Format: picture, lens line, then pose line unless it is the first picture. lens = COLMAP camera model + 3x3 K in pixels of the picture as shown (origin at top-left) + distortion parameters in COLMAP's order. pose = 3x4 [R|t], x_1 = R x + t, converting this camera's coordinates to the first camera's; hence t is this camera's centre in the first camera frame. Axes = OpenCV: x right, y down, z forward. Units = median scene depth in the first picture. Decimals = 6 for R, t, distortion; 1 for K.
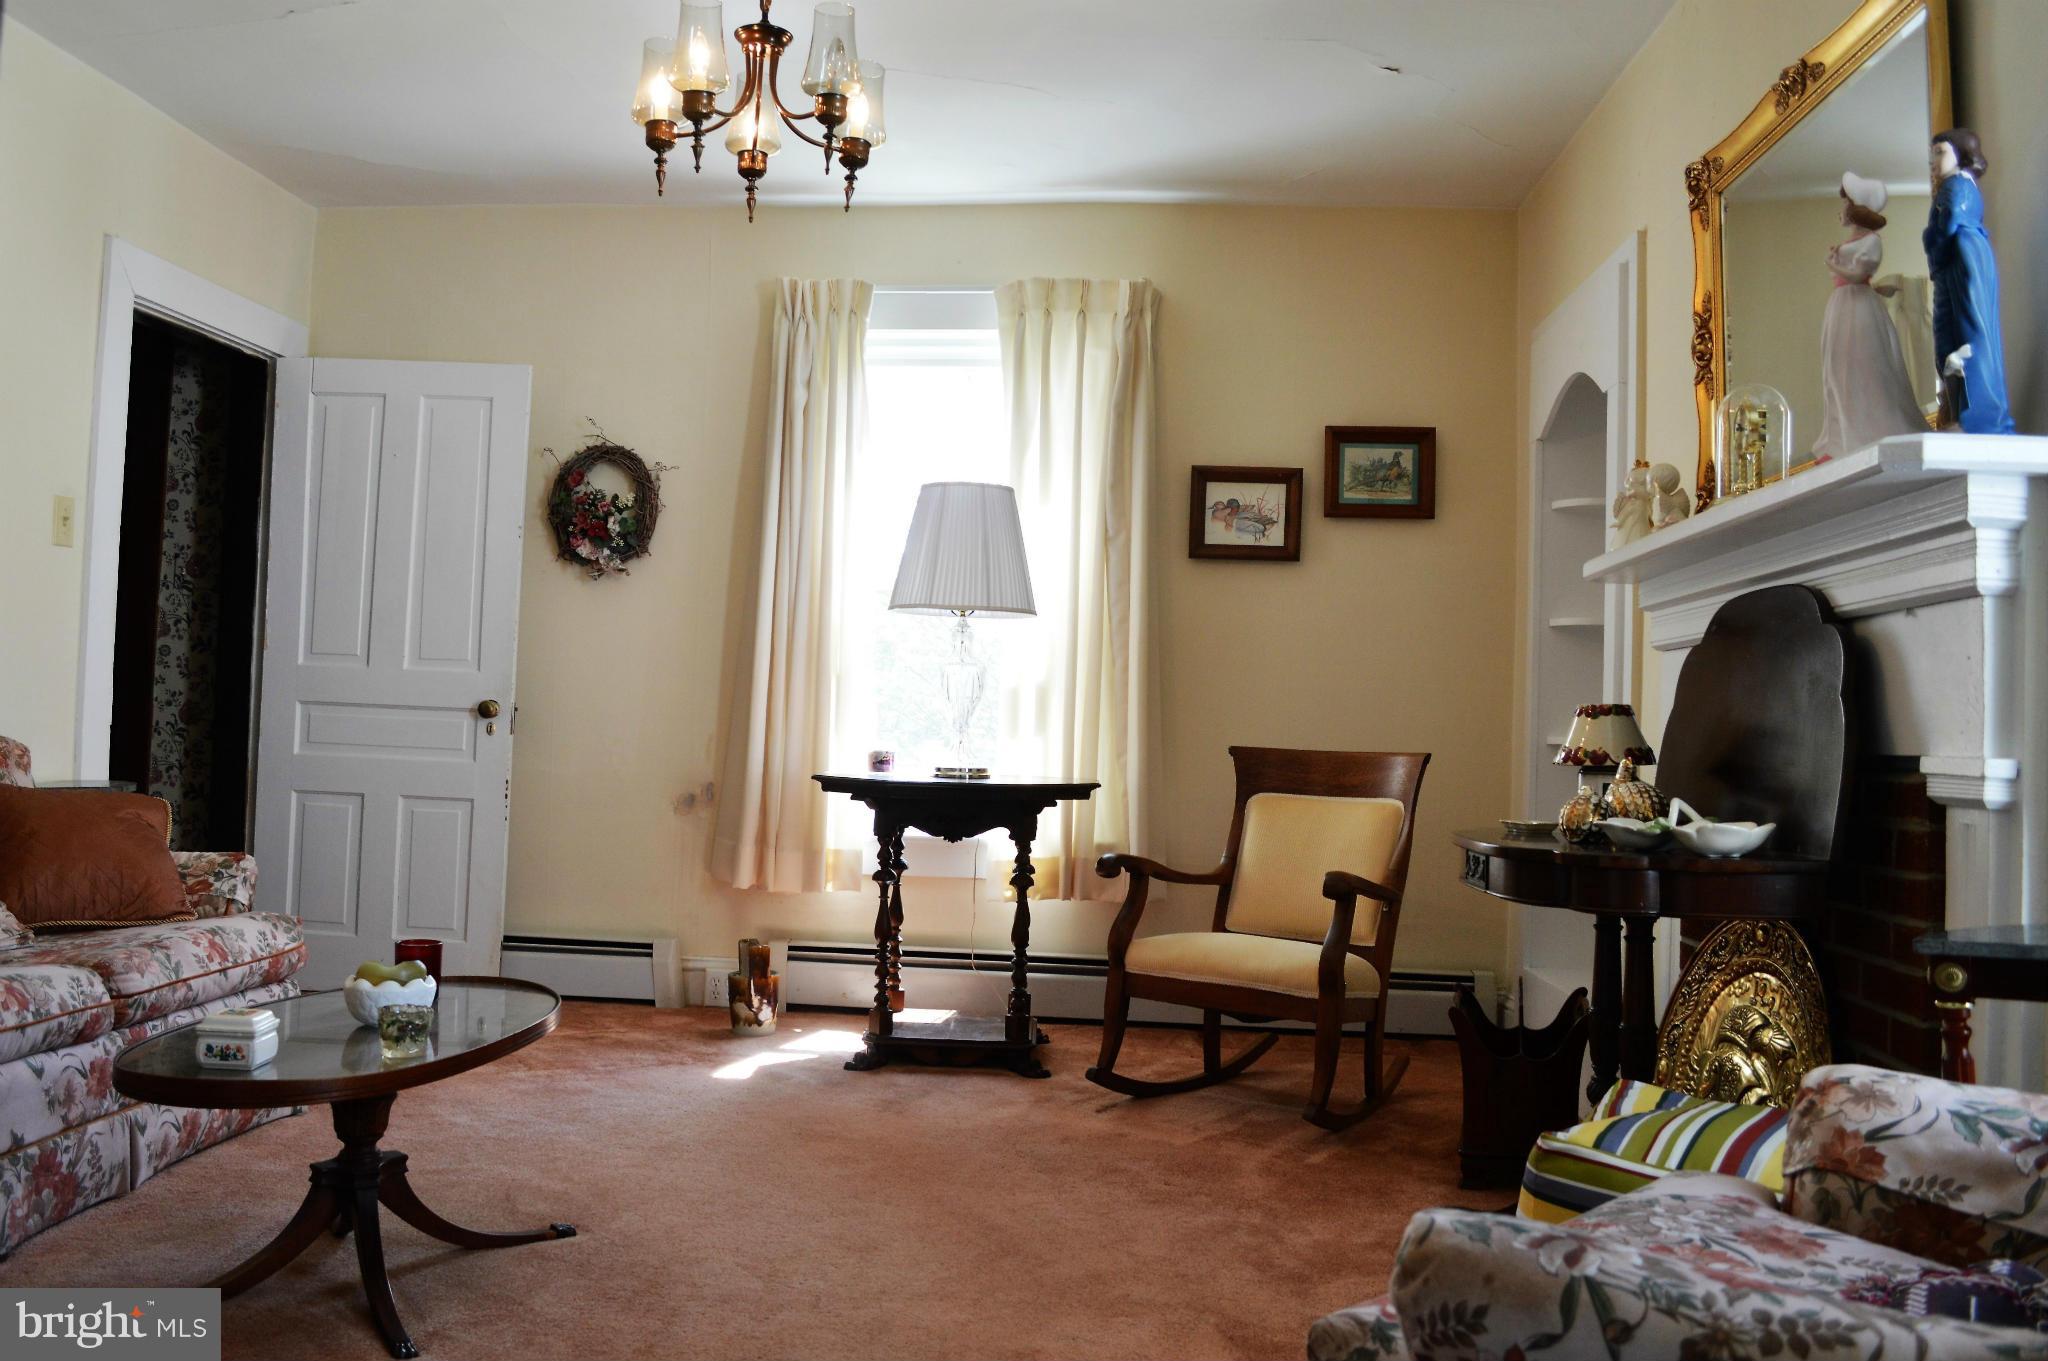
lens RADIAL K [[1626.7, 0, 1024.0], [0, 1626.7, 680.5], [0, 0, 1]] dist [-0.142148, 0.000375]
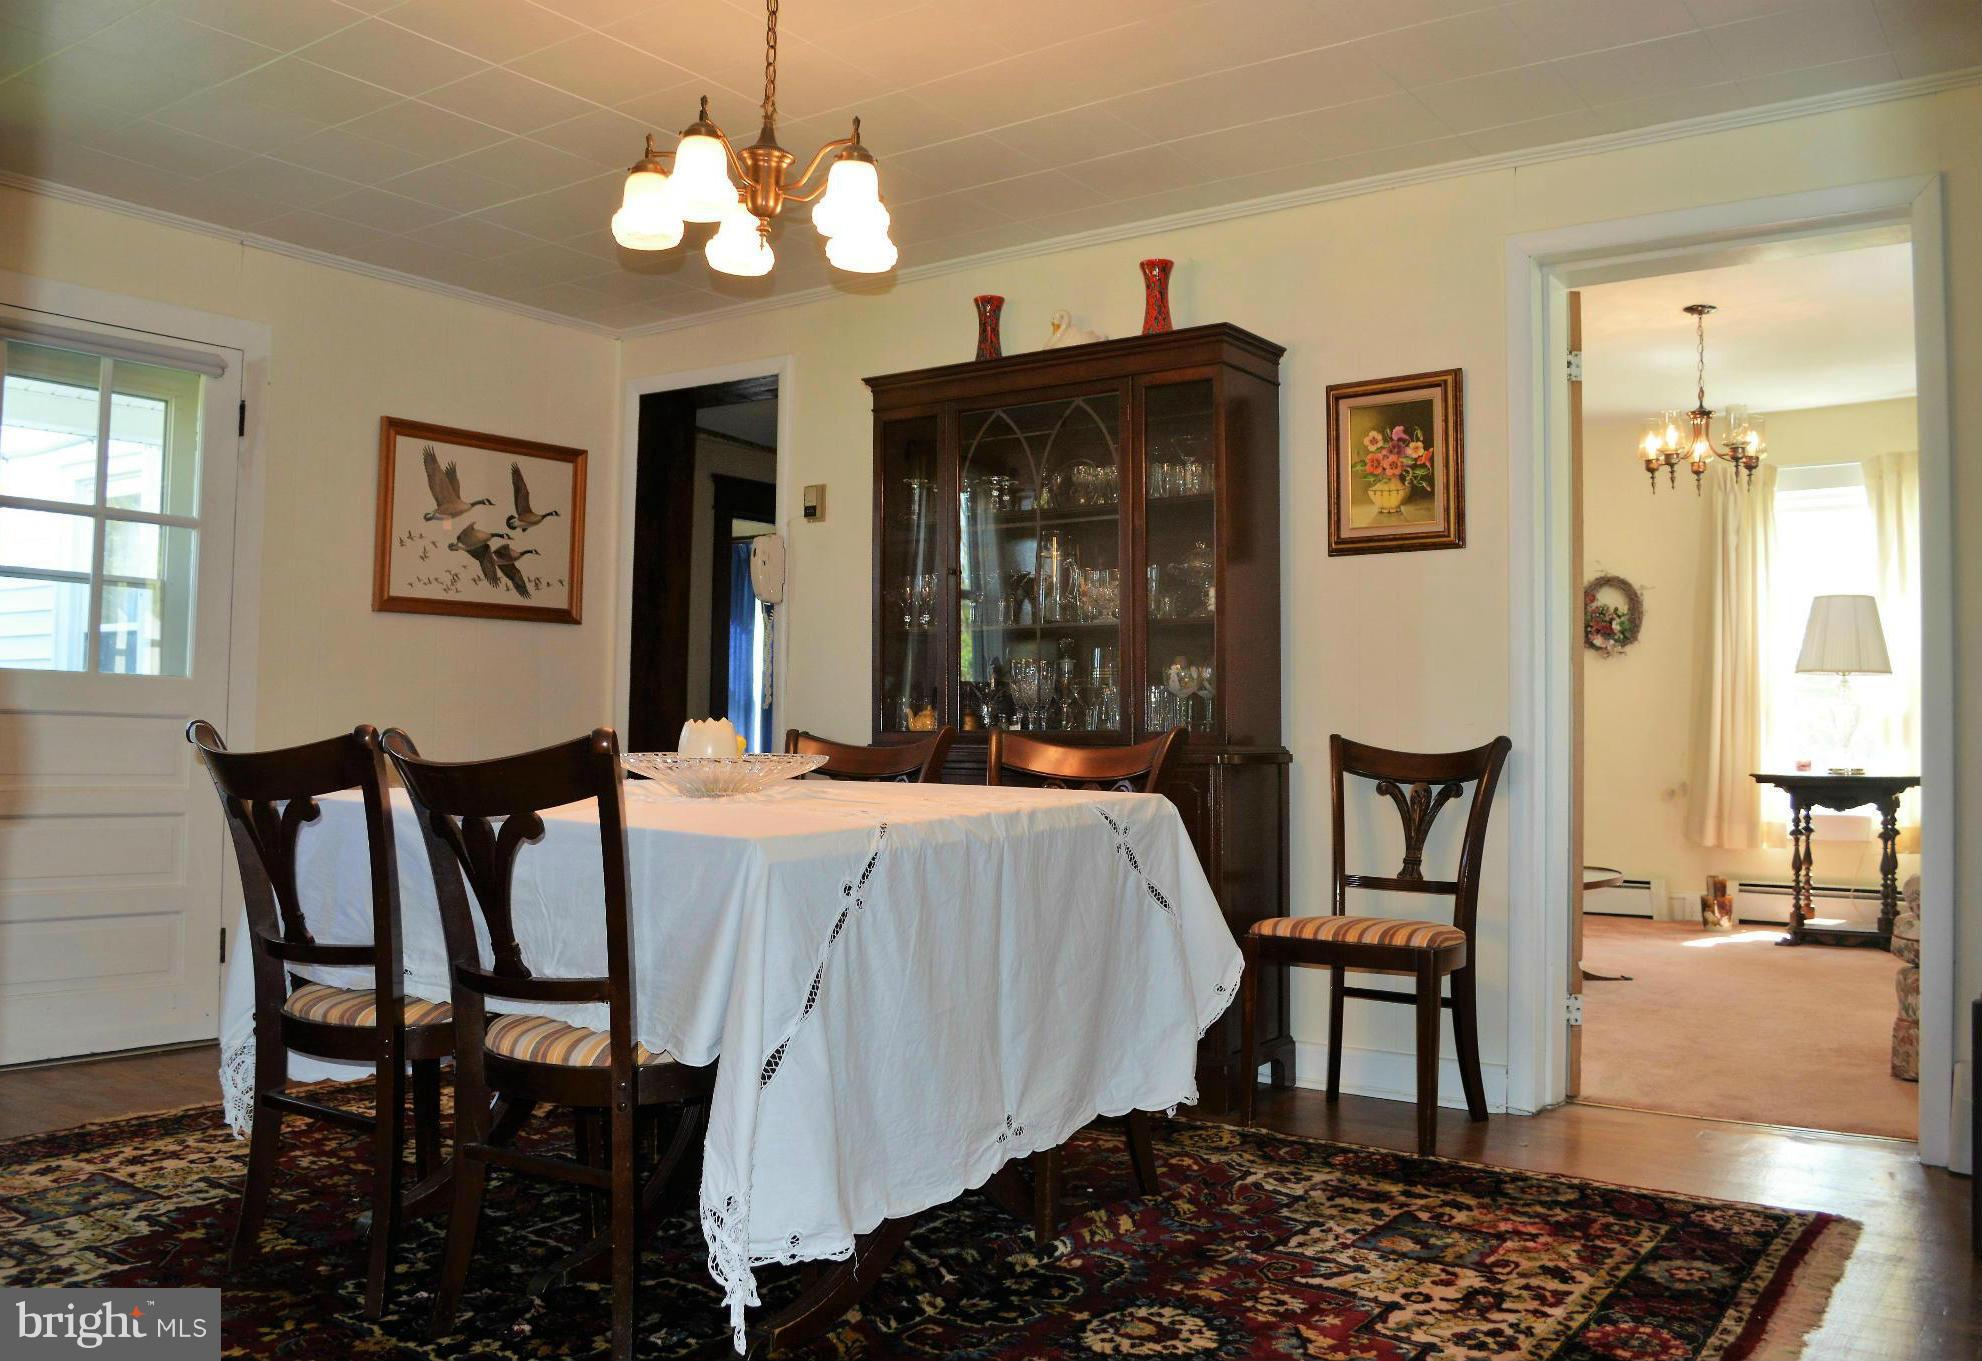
lens RADIAL K [[1696.8, 0, 991.0], [0, 1696.8, 680.5], [0, 0, 1]] dist [-0.060374, 0.004064]
pose [[0.843317, -0.040247, -0.535907, 0.137101], [0.031513, 0.999179, -0.025450, -0.018655], [0.536491, 0.004574, 0.843894, -0.865651]]
